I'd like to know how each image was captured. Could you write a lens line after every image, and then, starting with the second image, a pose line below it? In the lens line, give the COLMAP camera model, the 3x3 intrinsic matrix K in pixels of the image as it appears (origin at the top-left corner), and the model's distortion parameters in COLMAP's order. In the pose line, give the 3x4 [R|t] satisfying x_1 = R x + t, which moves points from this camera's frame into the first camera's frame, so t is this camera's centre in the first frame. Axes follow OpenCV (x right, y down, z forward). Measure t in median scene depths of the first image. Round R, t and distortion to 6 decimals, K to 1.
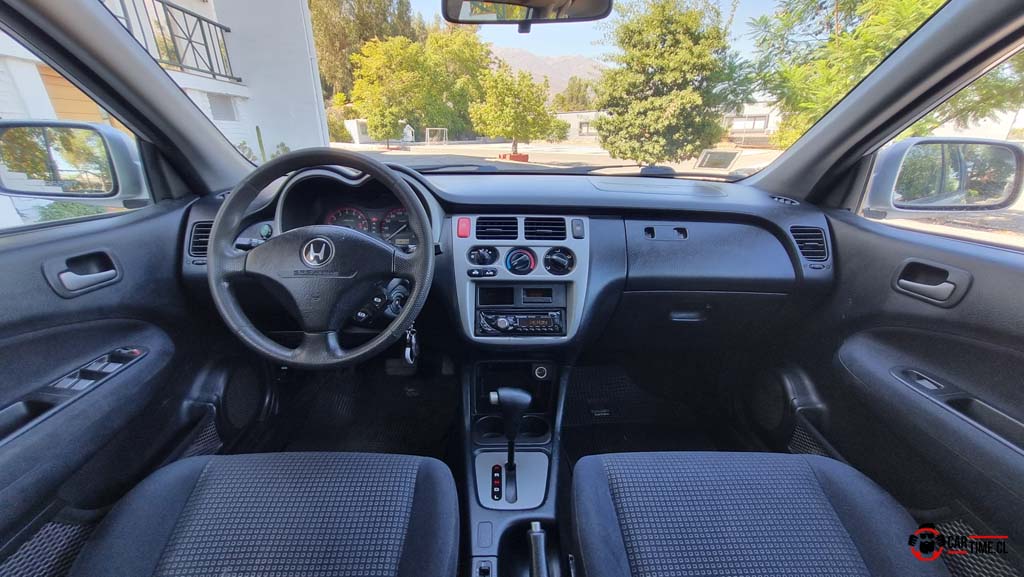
lens RADIAL K [[380.9, 0, 500.8], [0, 380.9, 293.8], [0, 0, 1]] dist [-0.009494, 0.002125]
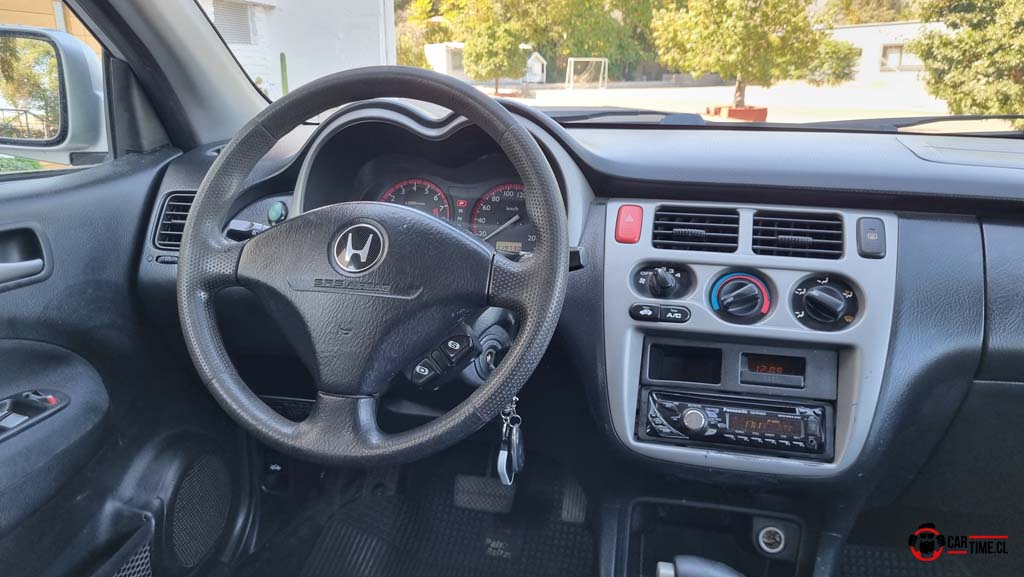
lens RADIAL K [[753.7, 0, 519.8], [0, 753.7, 291.7], [0, 0, 1]] dist [0.023855, -0.019273]
pose [[0.971367, 0.065102, -0.228490, -0.001947], [-0.090330, 0.990702, -0.101739, 0.032339], [0.219742, 0.119466, 0.968215, 0.002187]]
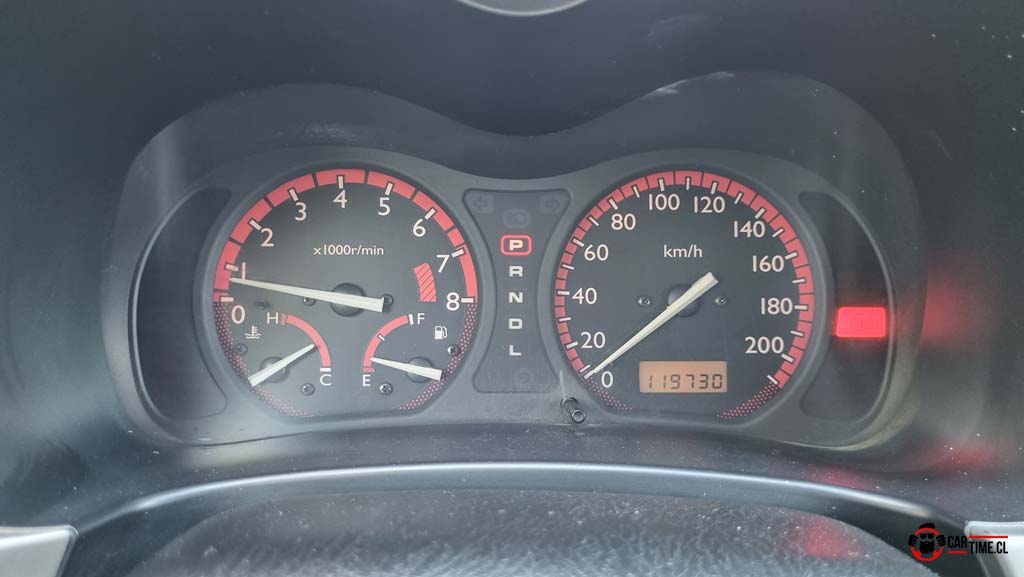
lens RADIAL K [[753.7, 0, 491.7], [0, 753.7, 318.1], [0, 0, 1]] dist [0.023855, -0.019273]
pose [[0.999953, -0.004953, -0.008352, -0.388108], [0.005081, 0.999869, 0.015378, -0.192605], [0.008275, -0.015420, 0.999847, 0.775150]]
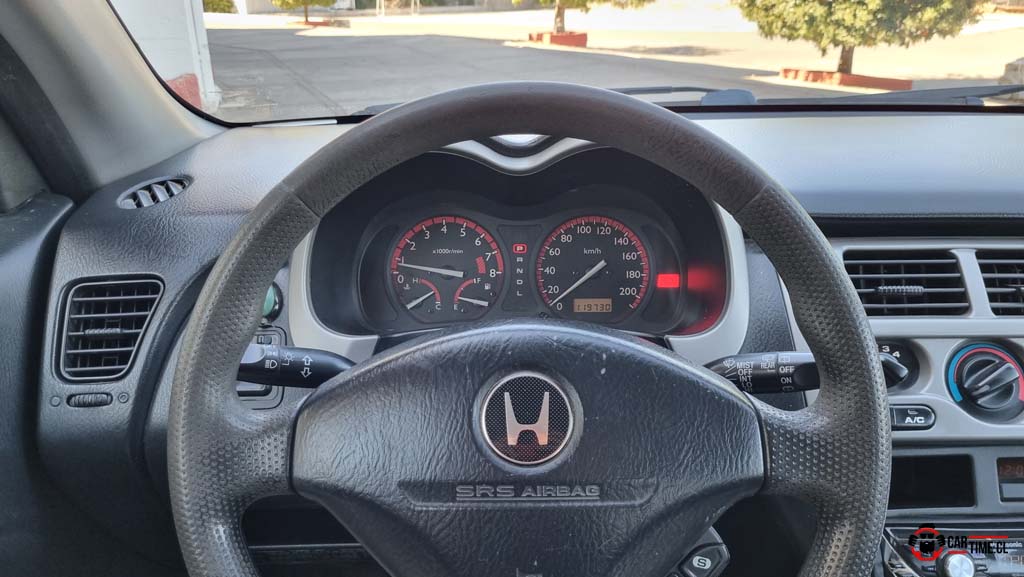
lens RADIAL K [[753.7, 0, 516.1], [0, 753.7, 292.7], [0, 0, 1]] dist [0.023855, -0.019273]
pose [[0.999802, -0.010045, -0.017191, -0.369365], [0.009683, 0.999732, -0.021040, -0.154886], [0.017398, 0.020869, 0.999631, 0.293548]]
